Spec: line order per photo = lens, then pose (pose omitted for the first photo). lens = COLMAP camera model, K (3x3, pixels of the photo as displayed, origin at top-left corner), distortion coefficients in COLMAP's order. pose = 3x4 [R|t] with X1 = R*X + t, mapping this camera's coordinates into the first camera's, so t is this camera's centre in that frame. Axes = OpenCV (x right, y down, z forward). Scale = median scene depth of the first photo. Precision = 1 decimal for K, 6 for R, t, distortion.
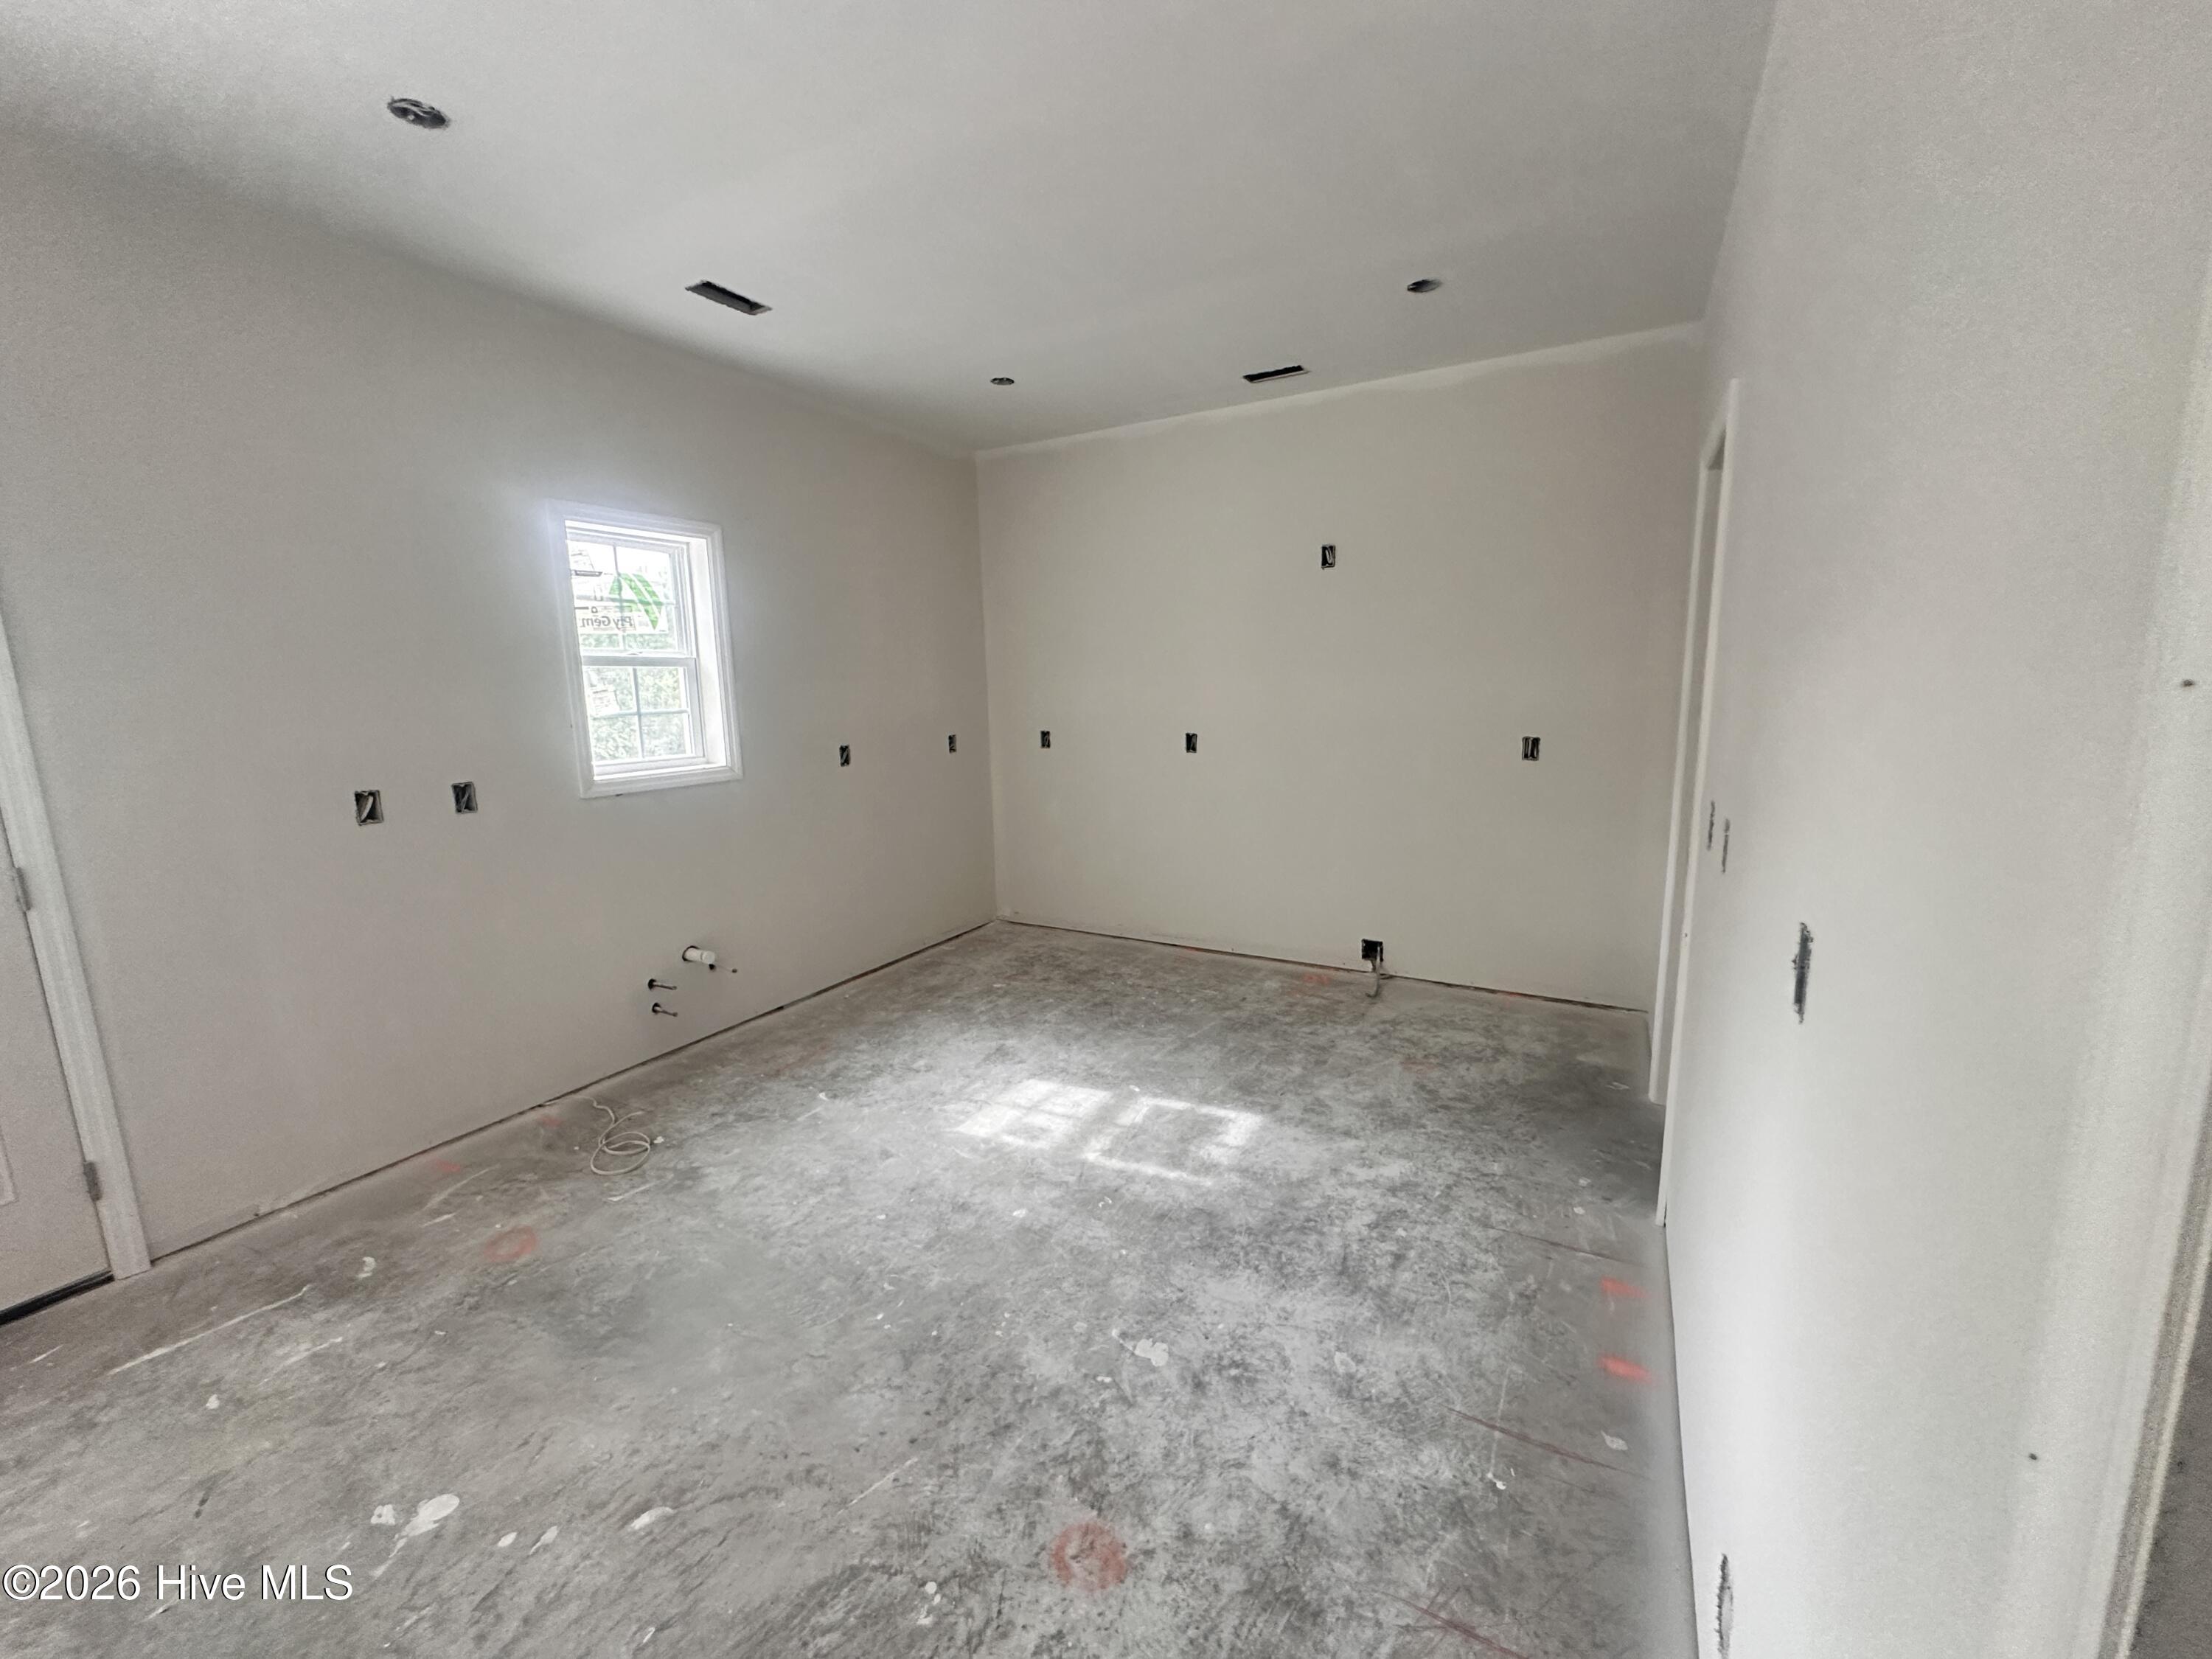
lens RADIAL K [[882.6, 0, 1112.0], [0, 882.6, 829.9], [0, 0, 1]] dist [-0.004781, 0.000959]
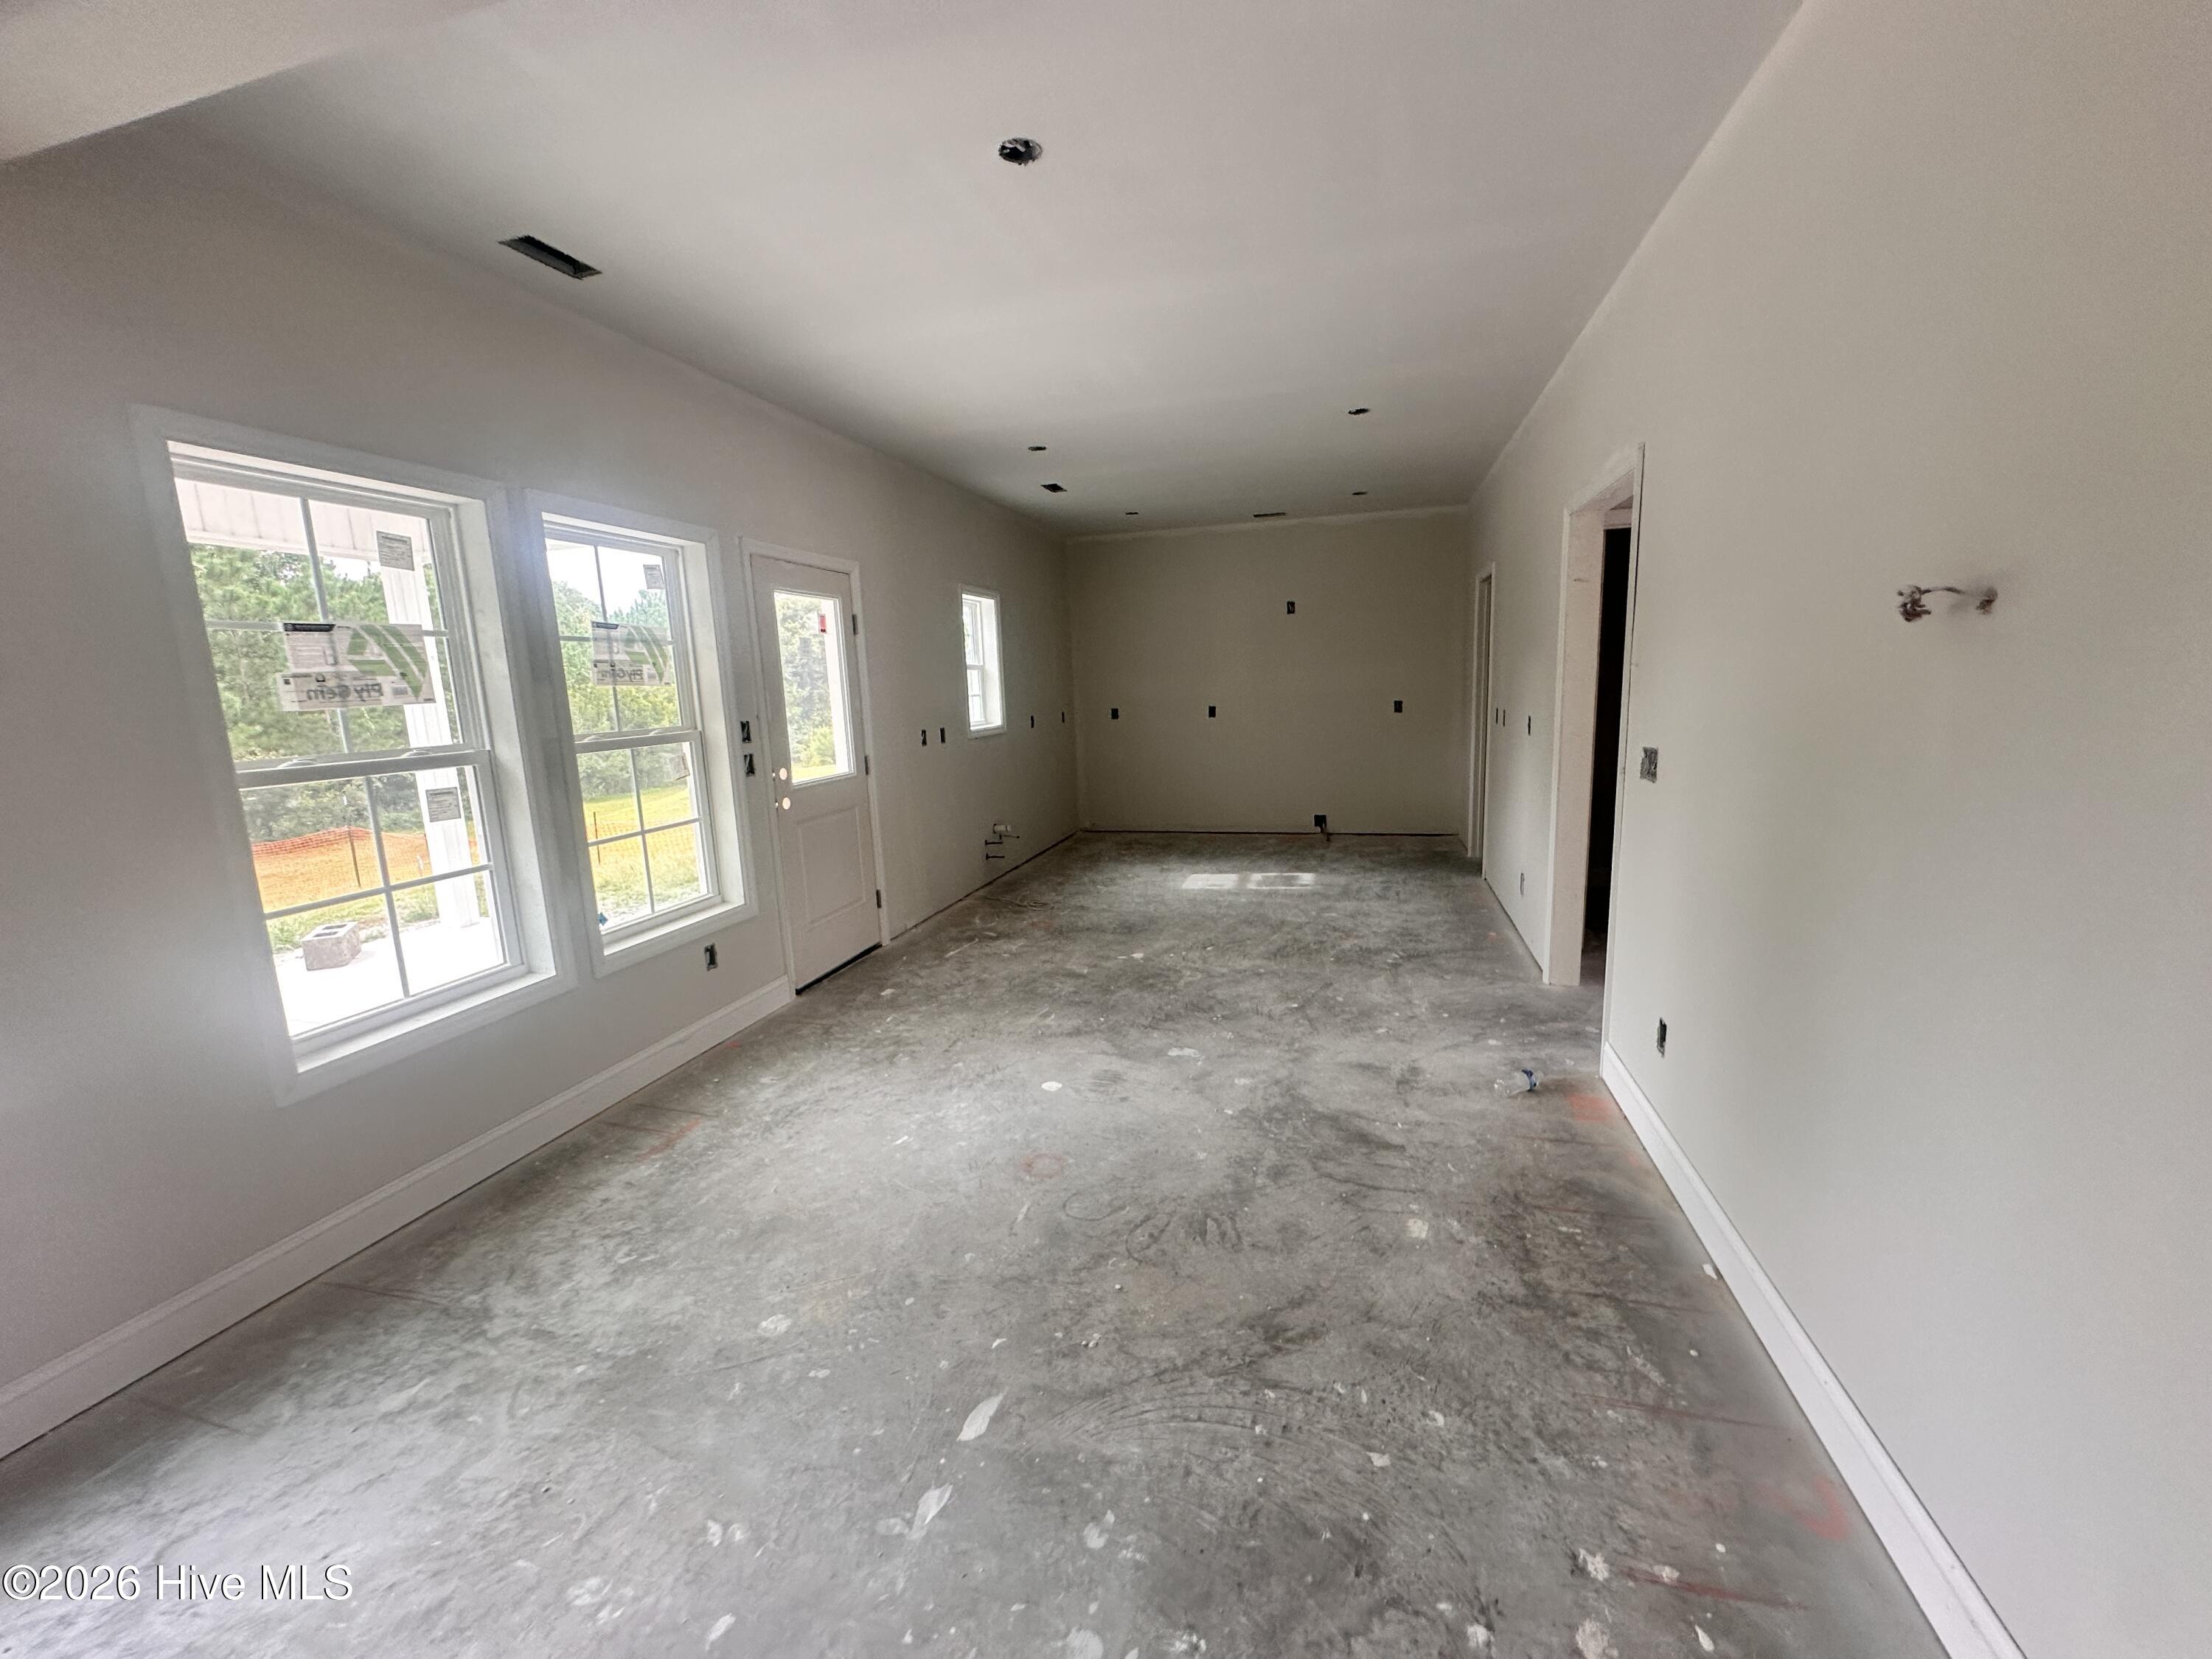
lens RADIAL K [[882.6, 0, 1112.0], [0, 882.6, 829.9], [0, 0, 1]] dist [-0.004781, 0.000959]
pose [[0.969092, -0.055336, 0.240415, -1.158220], [0.057315, 0.998355, -0.001238, 0.270789], [-0.239951, 0.014979, 0.970669, -1.382759]]
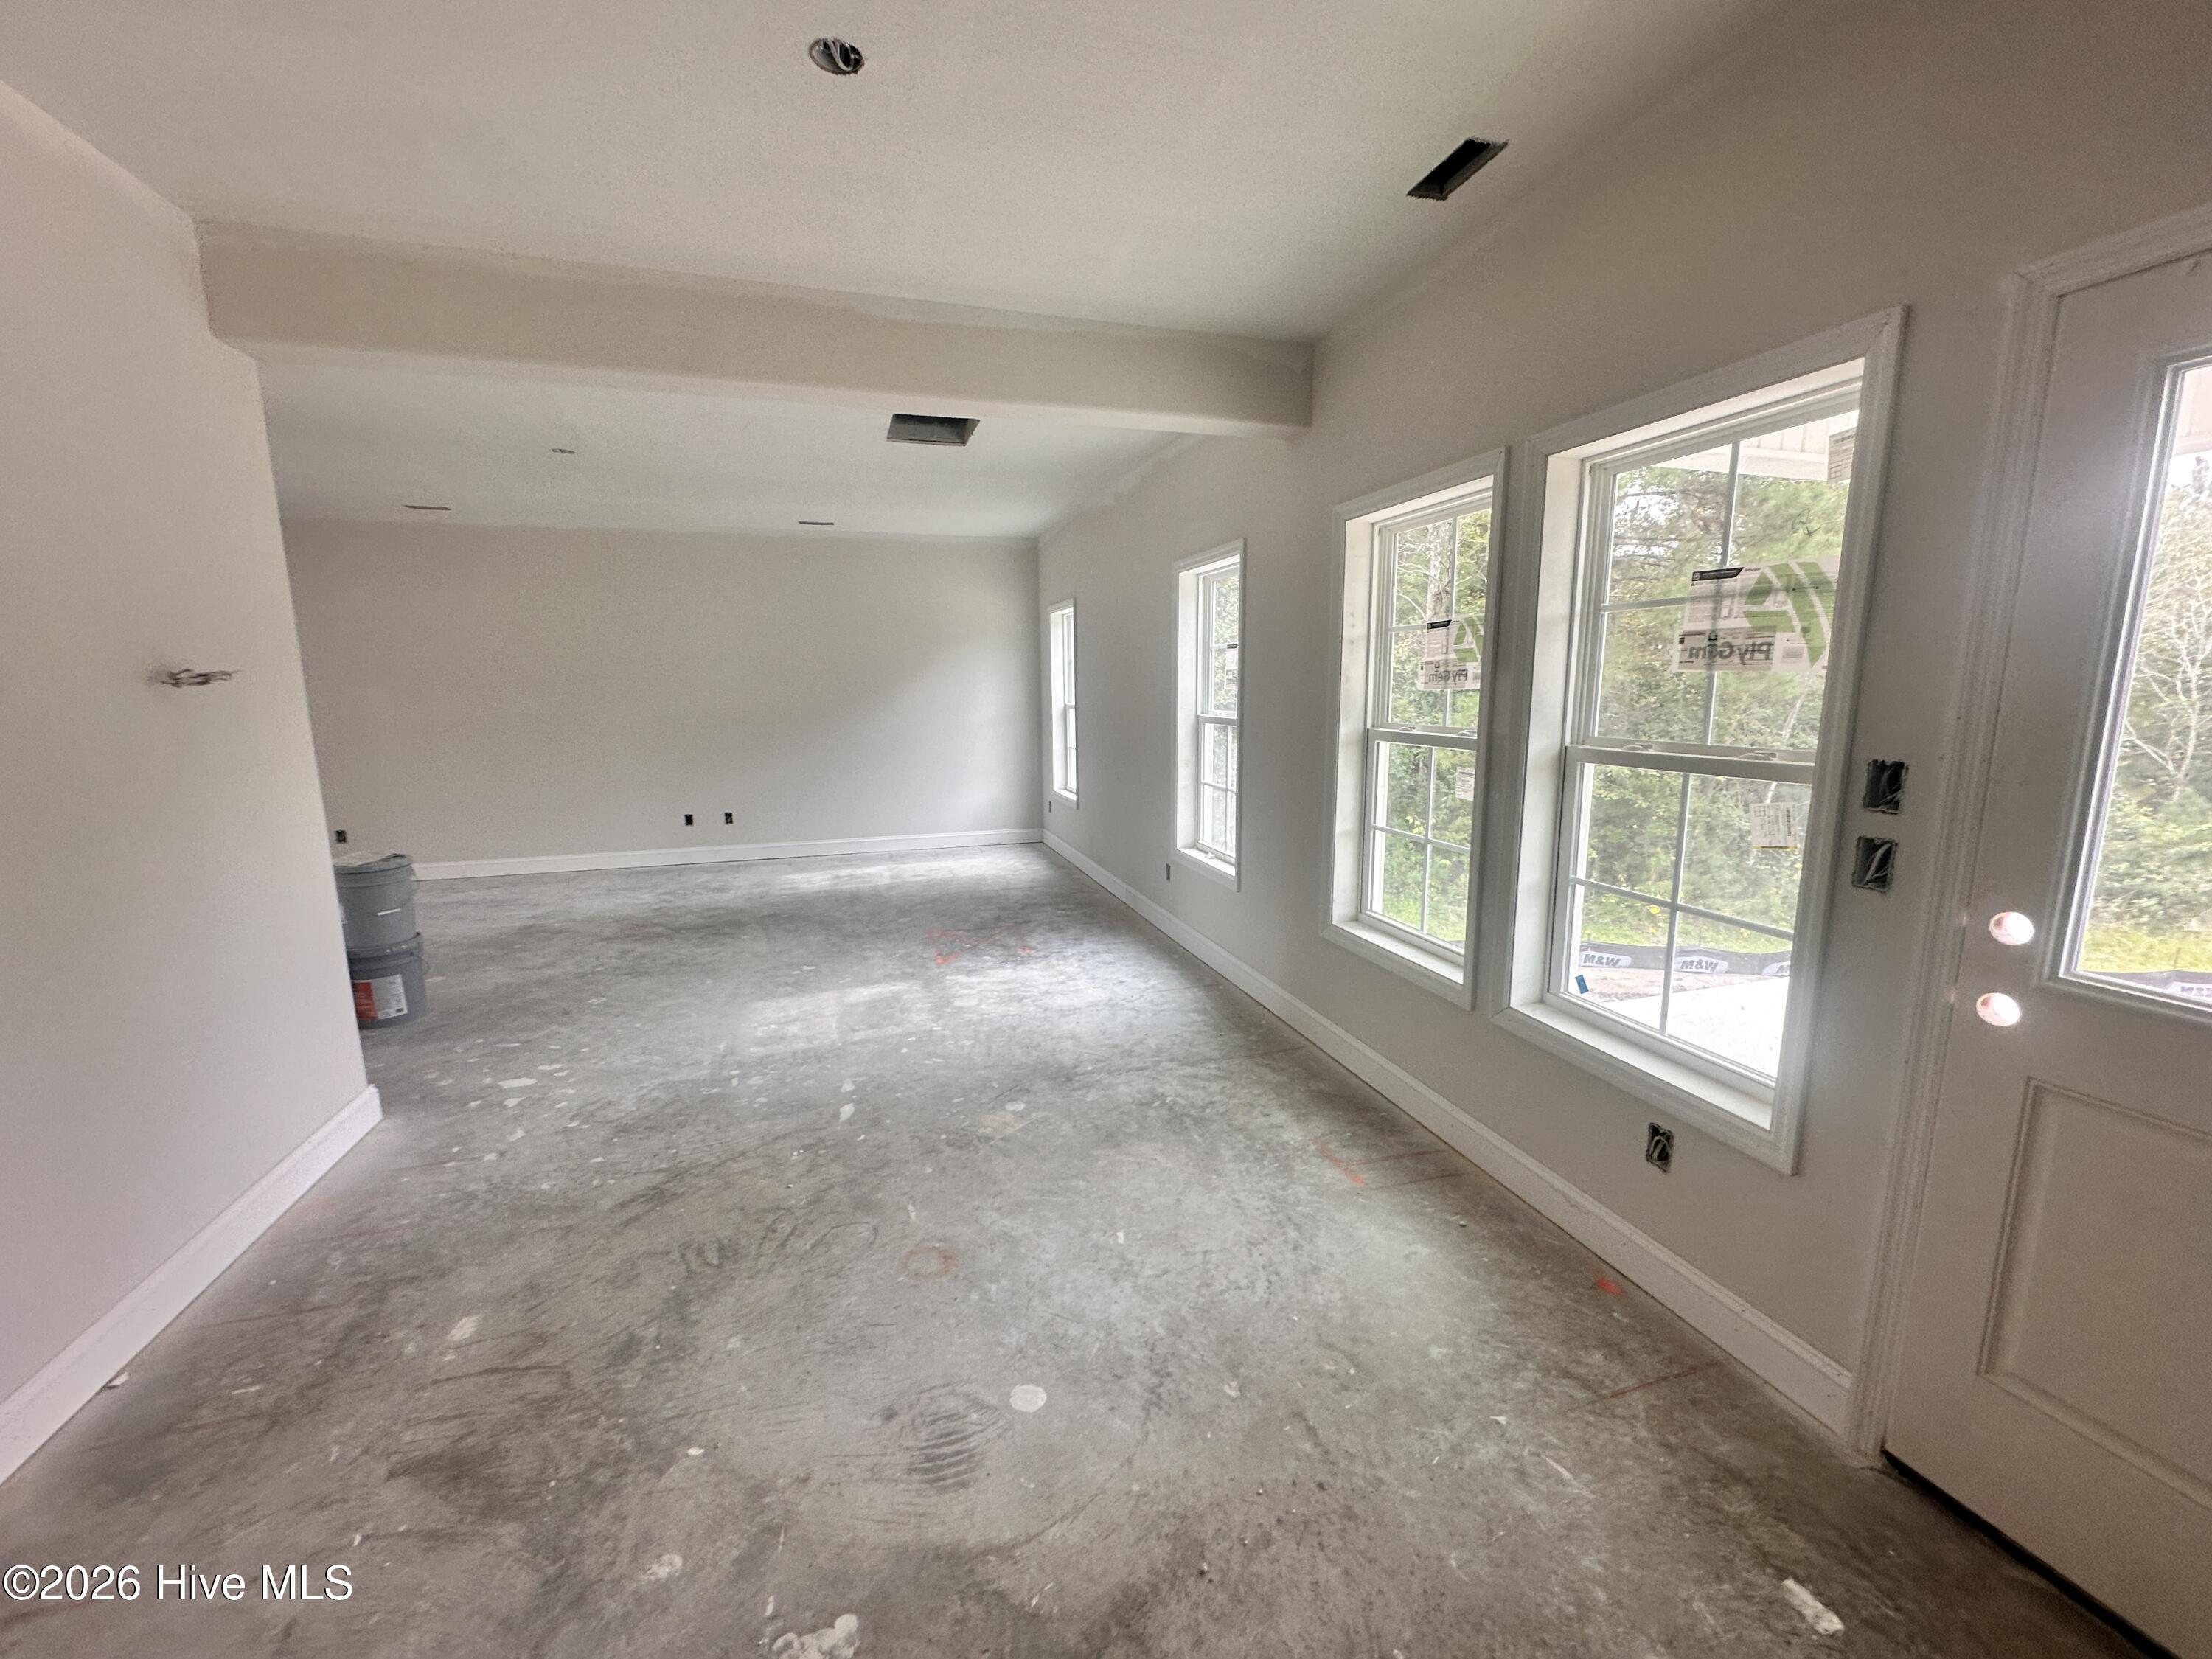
lens RADIAL K [[887.1, 0, 1097.5], [0, 887.1, 825.9], [0, 0, 1]] dist [-0.007428, 0.001129]
pose [[-0.693284, 0.140685, -0.706799, -0.422608], [-0.098660, 0.952998, 0.286463, -0.097733], [0.713880, 0.268333, -0.646818, 0.593626]]
